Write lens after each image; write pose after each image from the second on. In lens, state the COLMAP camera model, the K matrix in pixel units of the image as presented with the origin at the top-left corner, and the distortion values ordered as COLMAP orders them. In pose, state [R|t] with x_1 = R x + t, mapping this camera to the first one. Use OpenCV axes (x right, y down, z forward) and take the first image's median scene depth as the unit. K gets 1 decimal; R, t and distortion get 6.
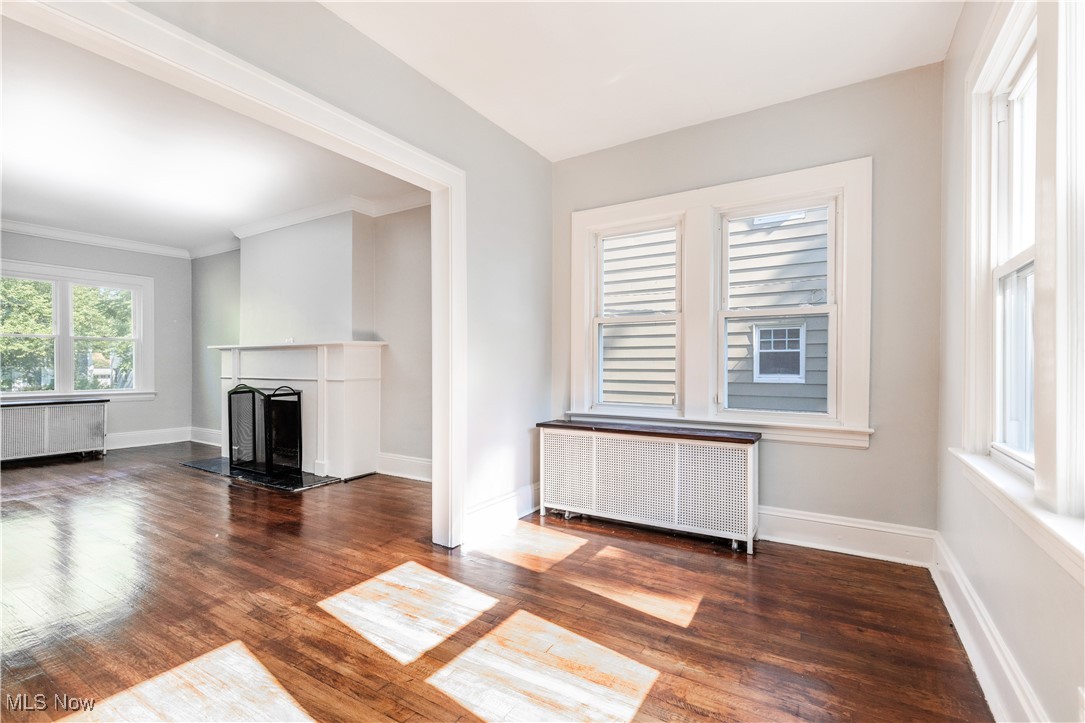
lens RADIAL K [[494.4, 0, 544.7], [0, 494.4, 365.6], [0, 0, 1]] dist [-0.002628, 0.000171]
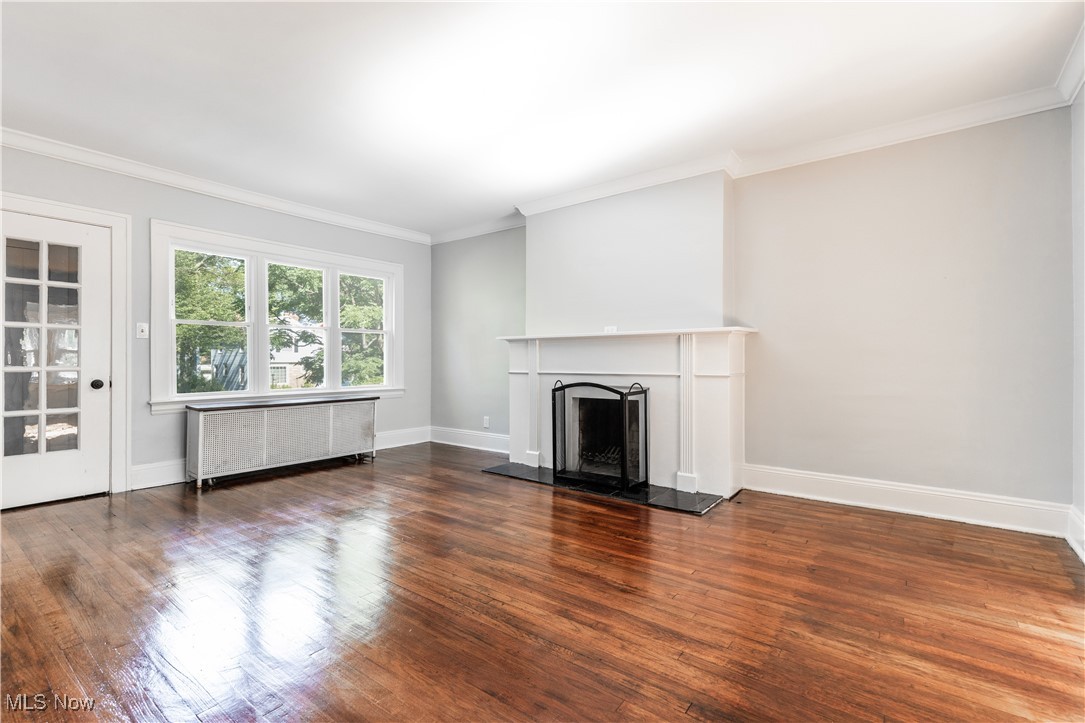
lens RADIAL K [[494.4, 0, 538.6], [0, 494.4, 357.2], [0, 0, 1]] dist [-0.002628, 0.000171]
pose [[0.993609, -0.003779, -0.112810, -0.497249], [0.002846, 0.999960, -0.008438, 0.004153], [0.112838, 0.008063, 0.993581, 0.126330]]
